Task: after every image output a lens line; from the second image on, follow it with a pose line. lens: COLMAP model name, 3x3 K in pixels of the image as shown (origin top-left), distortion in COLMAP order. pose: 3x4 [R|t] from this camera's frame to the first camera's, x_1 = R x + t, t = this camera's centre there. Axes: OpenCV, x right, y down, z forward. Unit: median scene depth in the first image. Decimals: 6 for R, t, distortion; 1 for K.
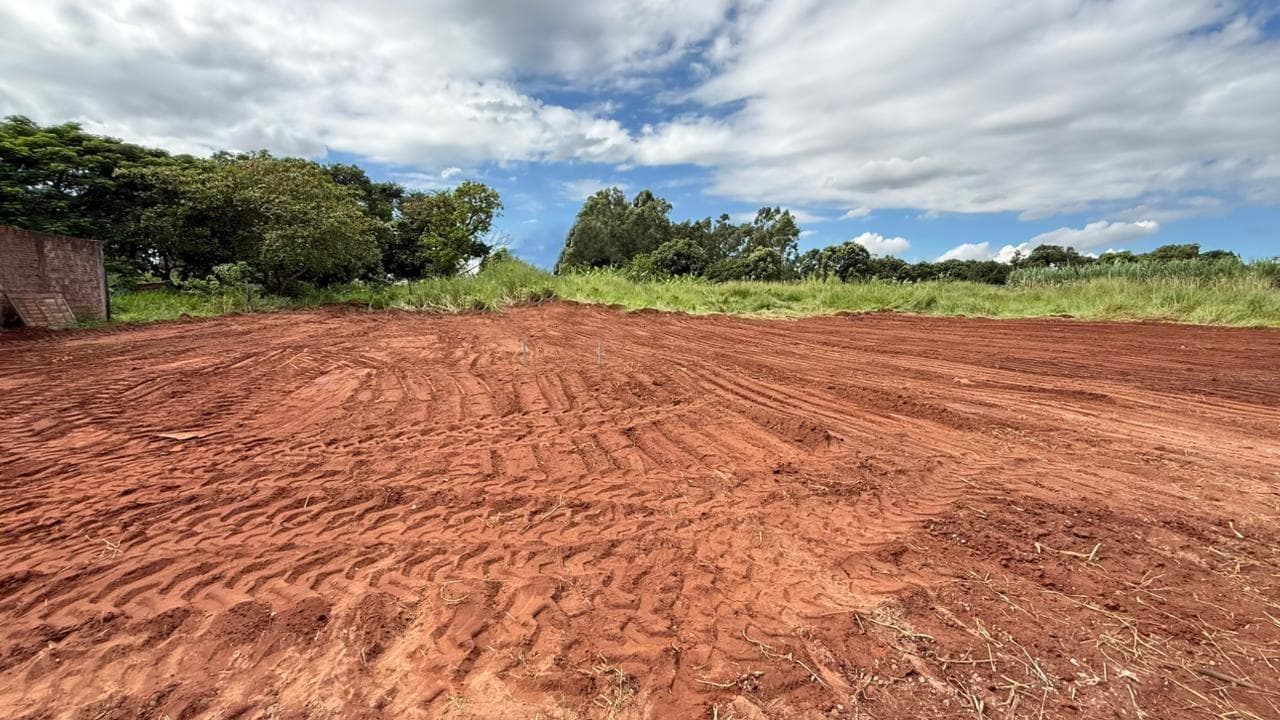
lens RADIAL K [[640.6, 0, 640.0], [0, 640.6, 360.0], [0, 0, 1]] dist [-0.000387, 0.000196]
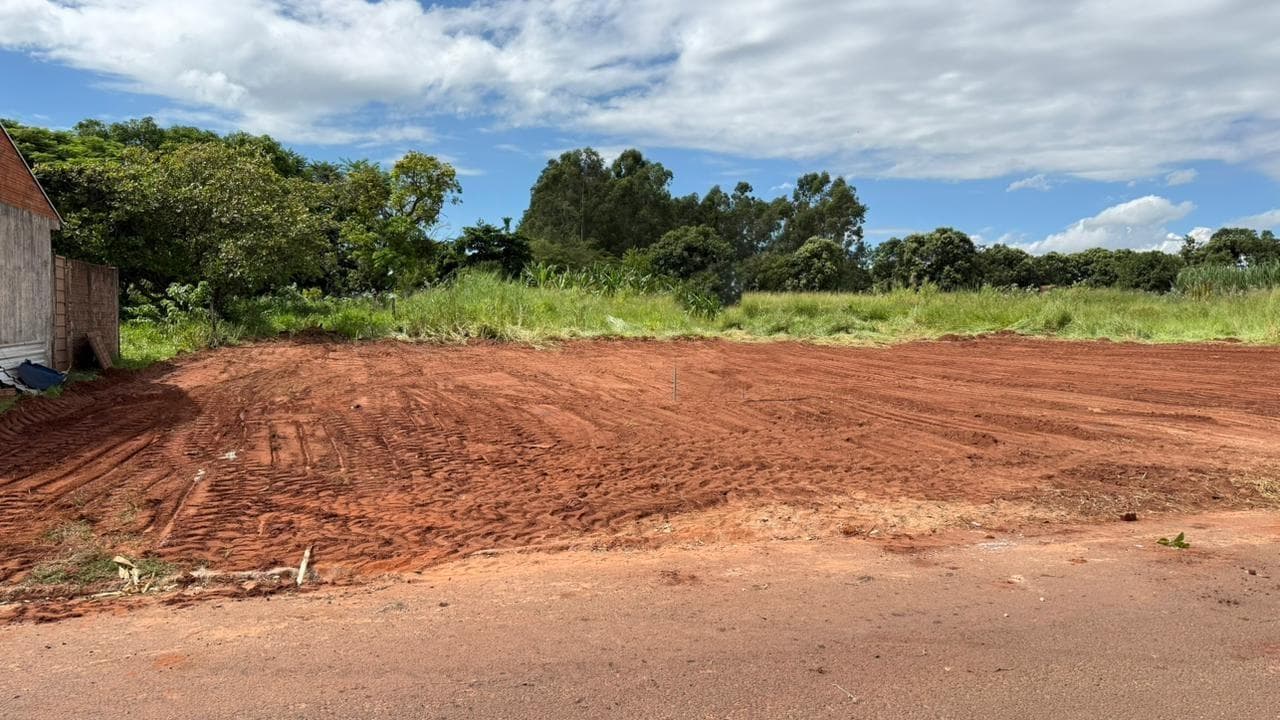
lens RADIAL K [[1068.2, 0, 608.6], [0, 1068.2, 364.0], [0, 0, 1]] dist [0.139343, -0.271155]
pose [[0.999607, -0.010496, 0.025987, -0.101868], [0.011552, 0.999099, -0.040831, 0.005753], [-0.025535, 0.041115, 0.998828, -0.227609]]
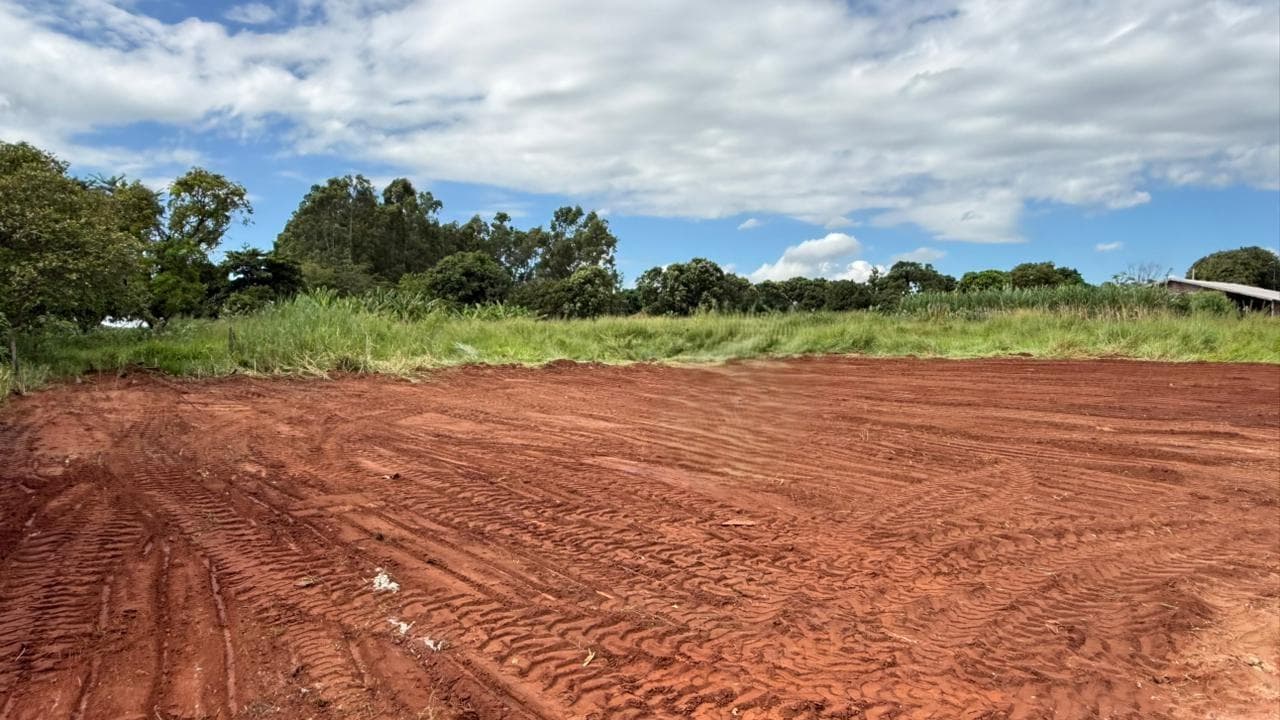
lens RADIAL K [[968.5, 0, 666.1], [0, 968.5, 317.4], [0, 0, 1]] dist [0.005474, -0.003178]
pose [[0.927674, -0.018726, 0.372921, -0.238814], [0.057153, 0.994094, -0.092255, -0.013733], [-0.368991, 0.106896, 0.923265, -0.089263]]
